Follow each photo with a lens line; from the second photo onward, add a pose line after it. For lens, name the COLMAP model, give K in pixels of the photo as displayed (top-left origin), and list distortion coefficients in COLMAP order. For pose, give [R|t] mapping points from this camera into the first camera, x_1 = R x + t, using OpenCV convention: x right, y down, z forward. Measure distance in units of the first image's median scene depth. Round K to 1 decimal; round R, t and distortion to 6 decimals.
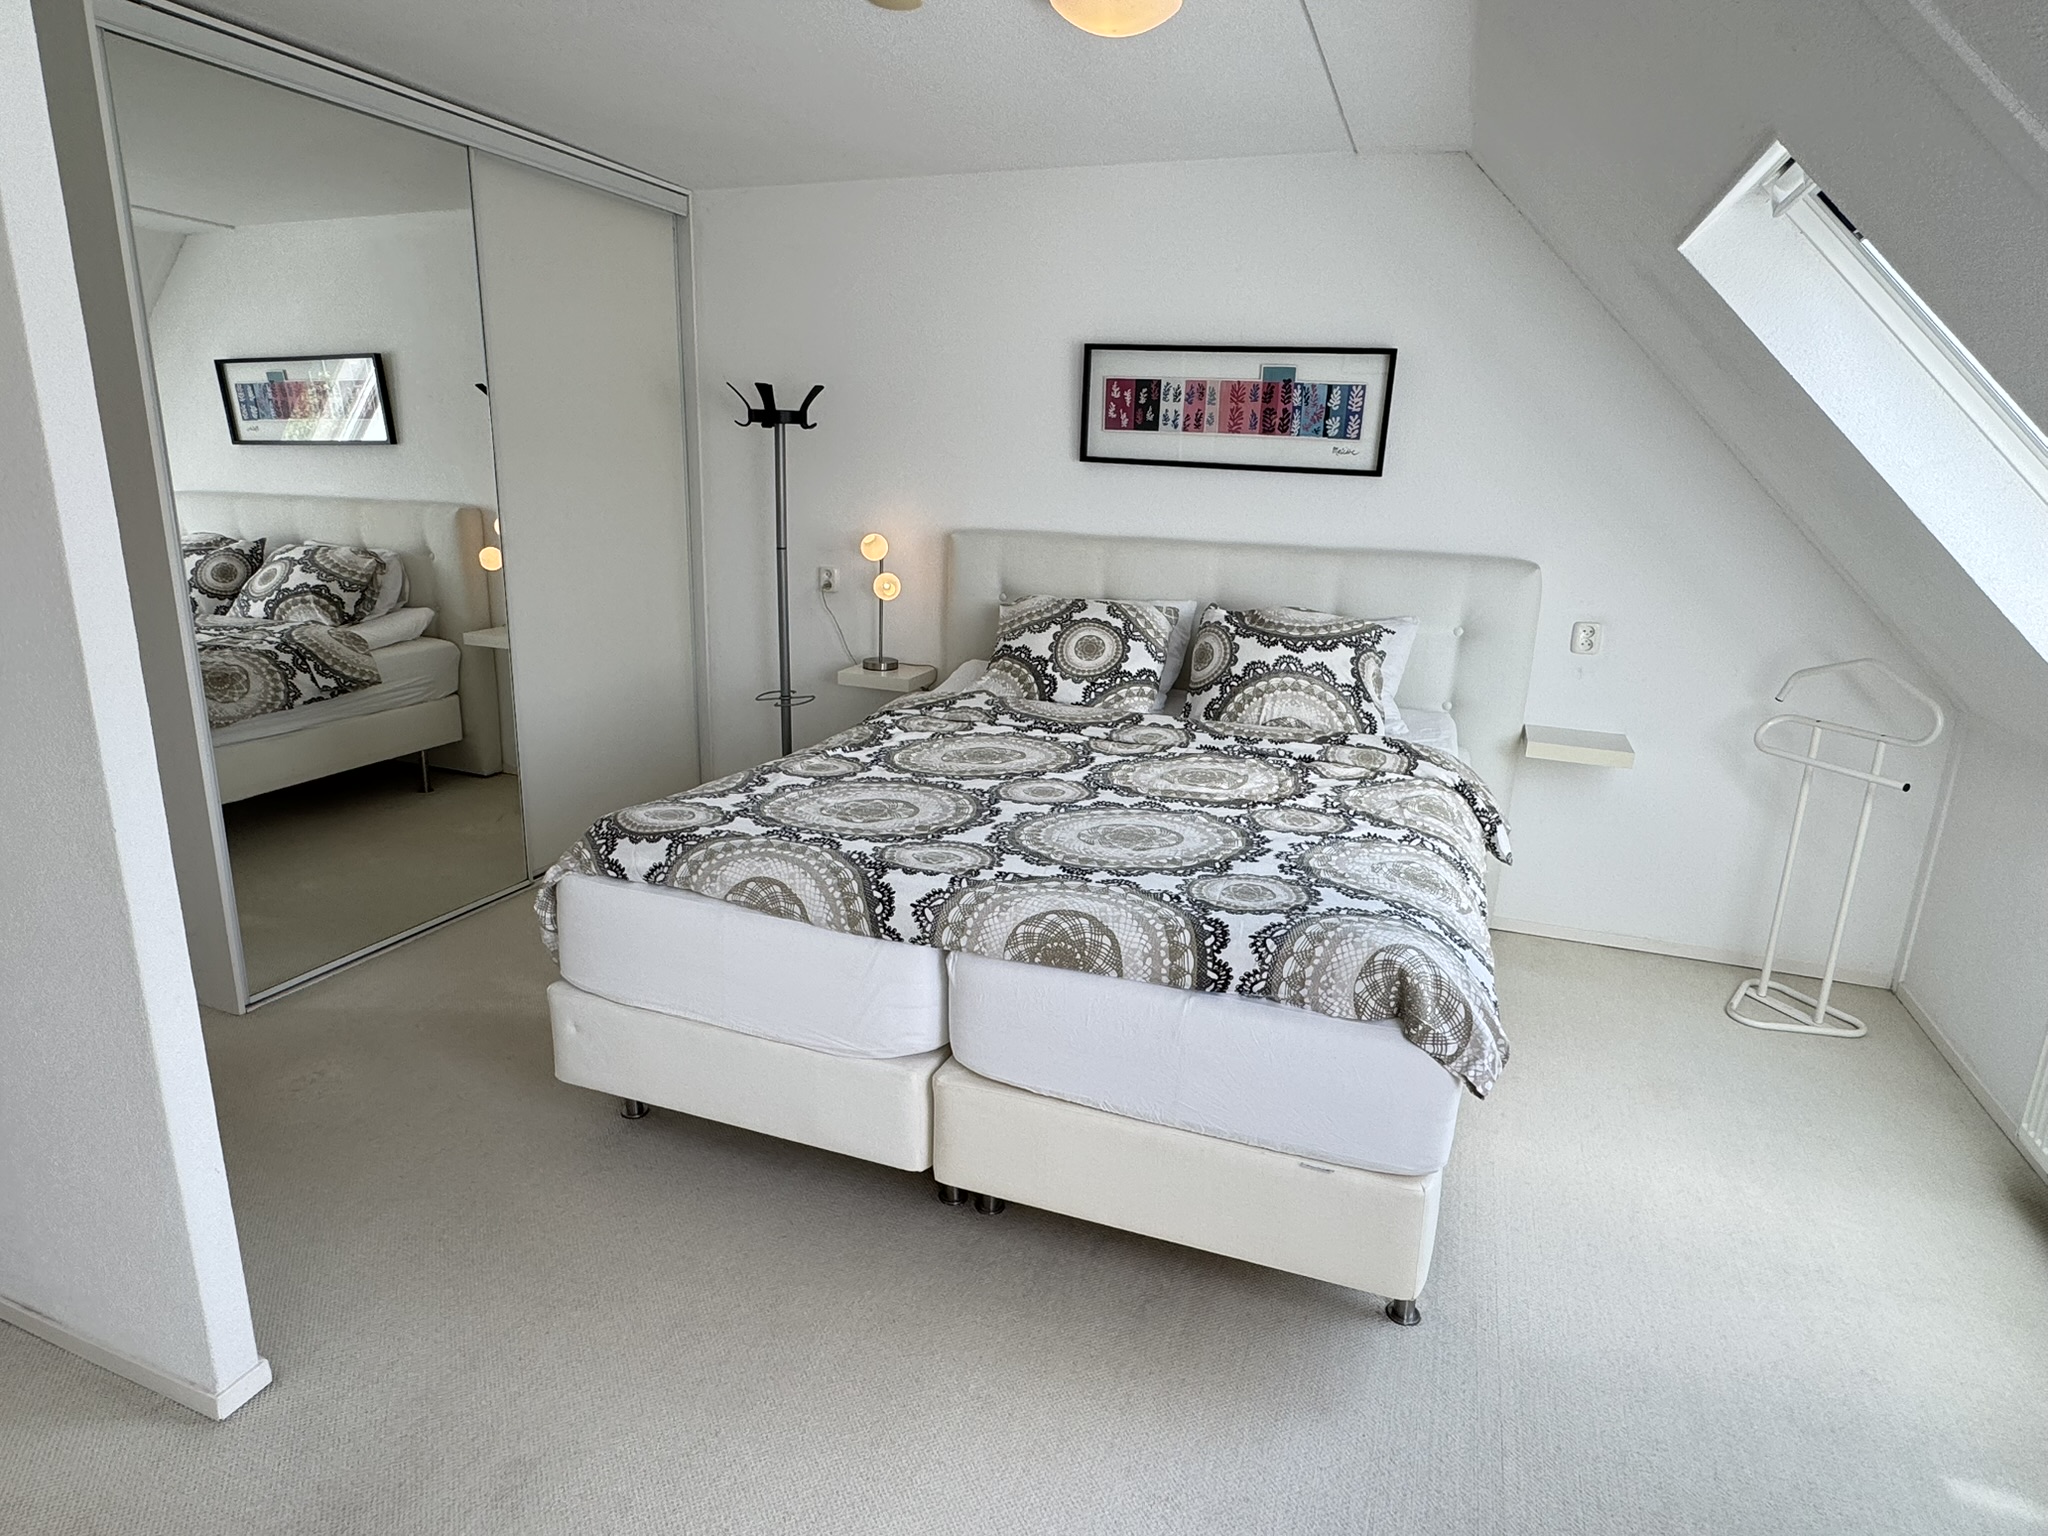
lens RADIAL K [[1177.3, 0, 1027.2], [0, 1177.3, 775.1], [0, 0, 1]] dist [-0.006367, -0.003426]
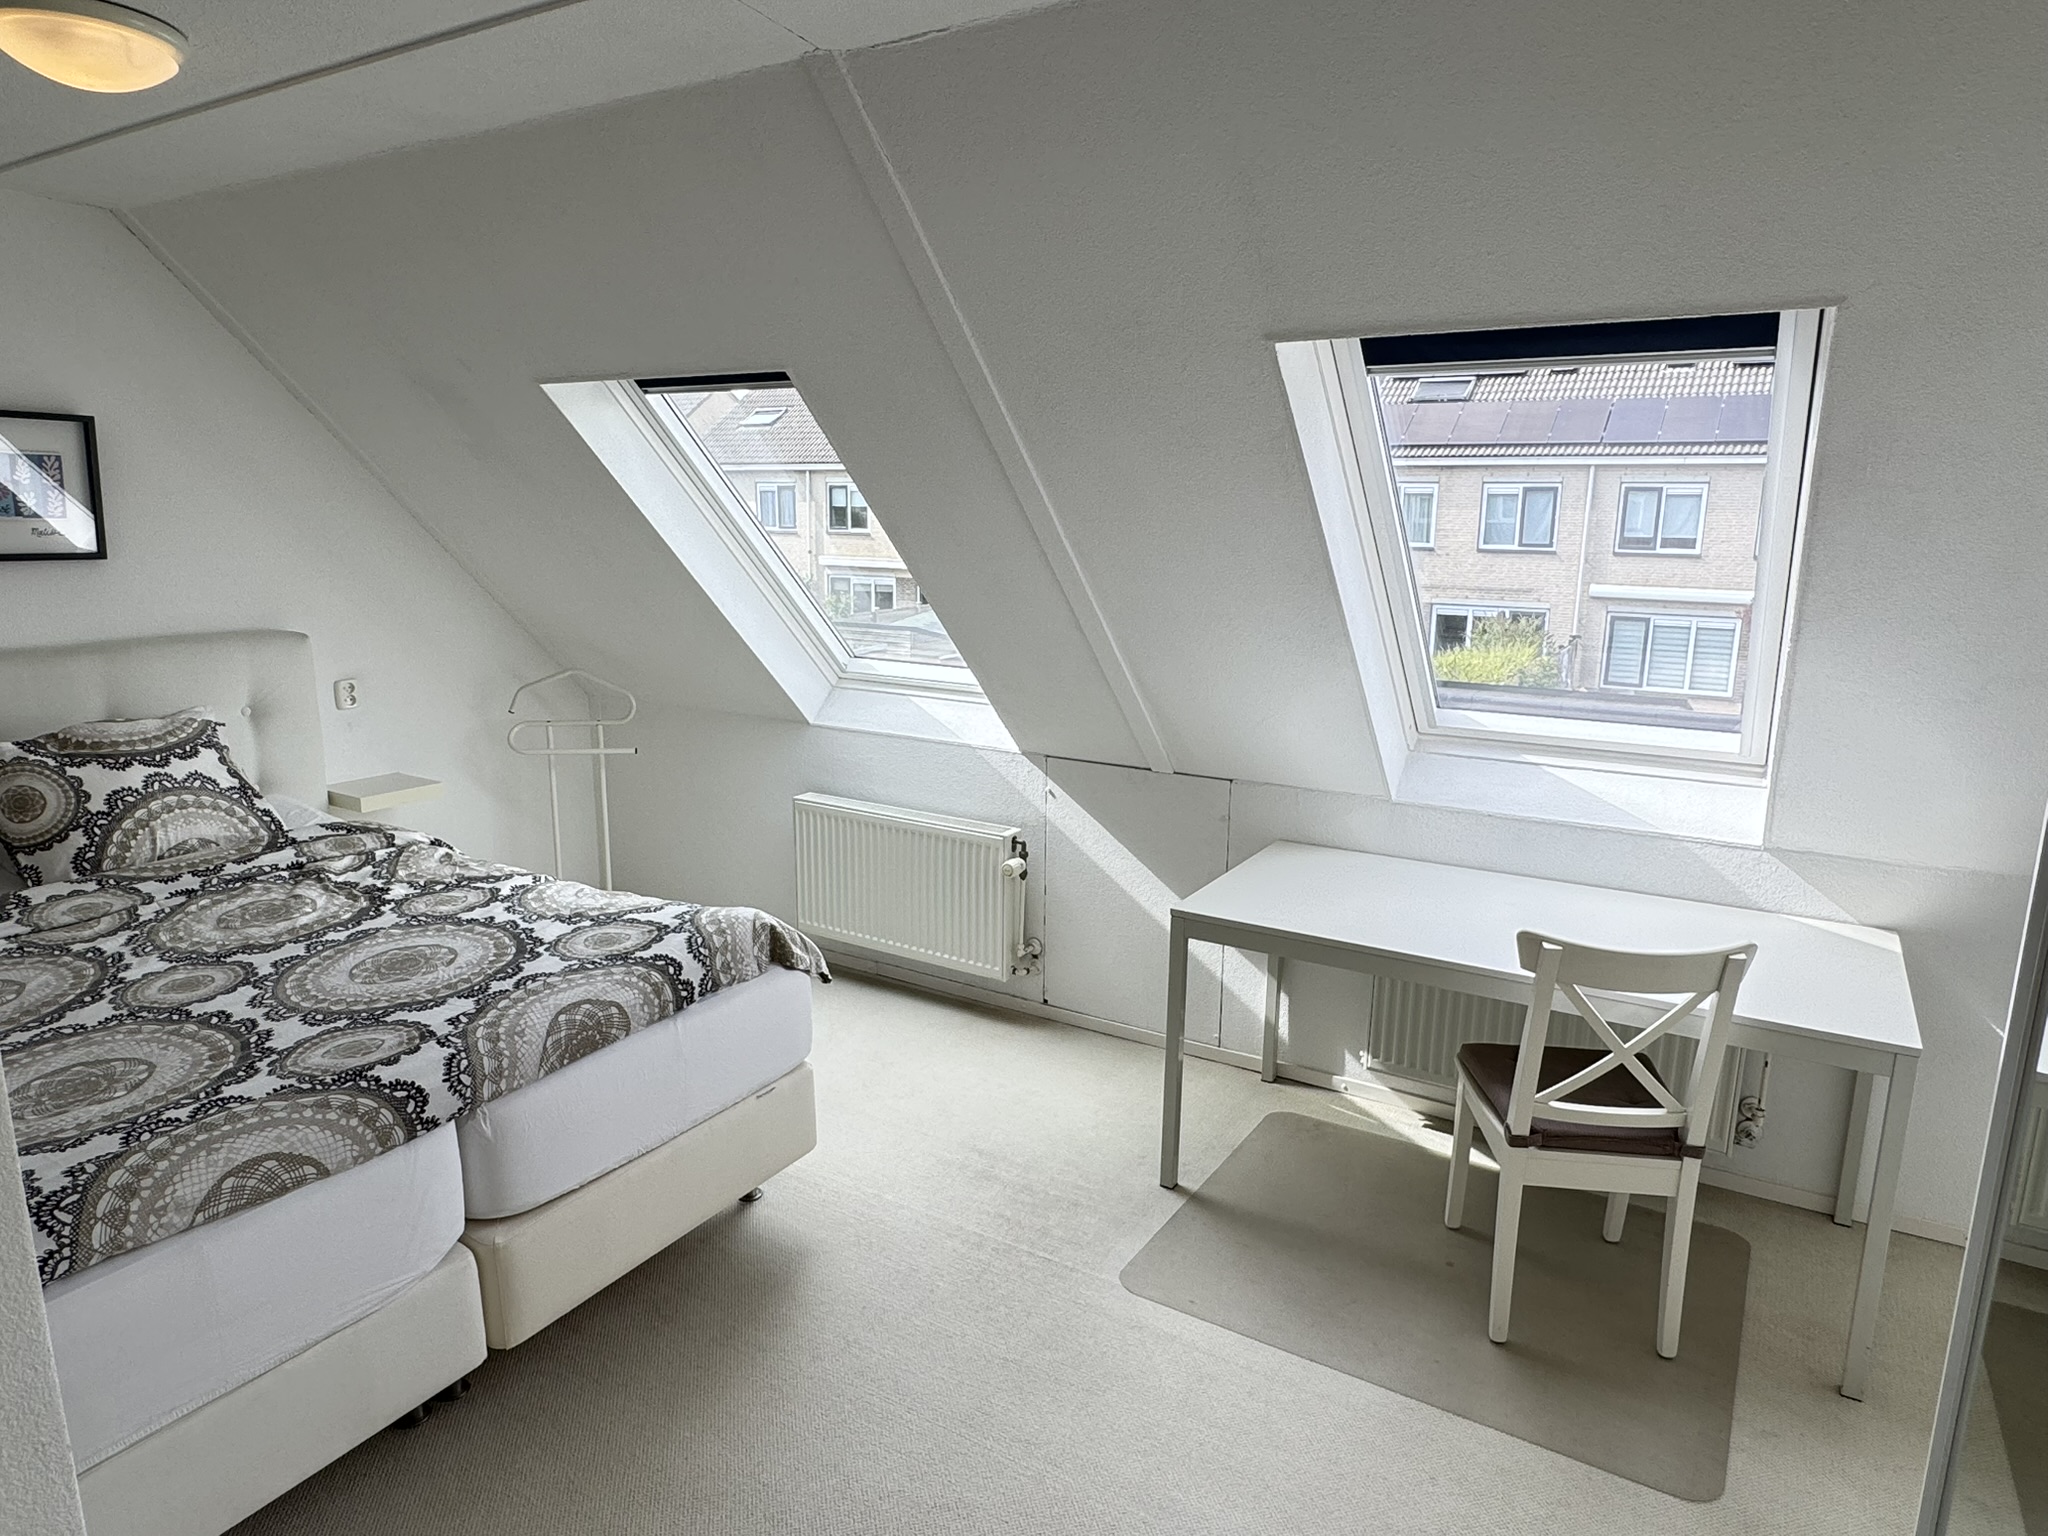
lens RADIAL K [[1266.7, 0, 1037.3], [0, 1266.7, 769.0], [0, 0, 1]] dist [0.004778, -0.002177]
pose [[0.165595, -0.233344, 0.958190, -0.749046], [0.247935, 0.950249, 0.188561, -0.158825], [-0.954519, 0.206344, 0.215211, 0.237448]]
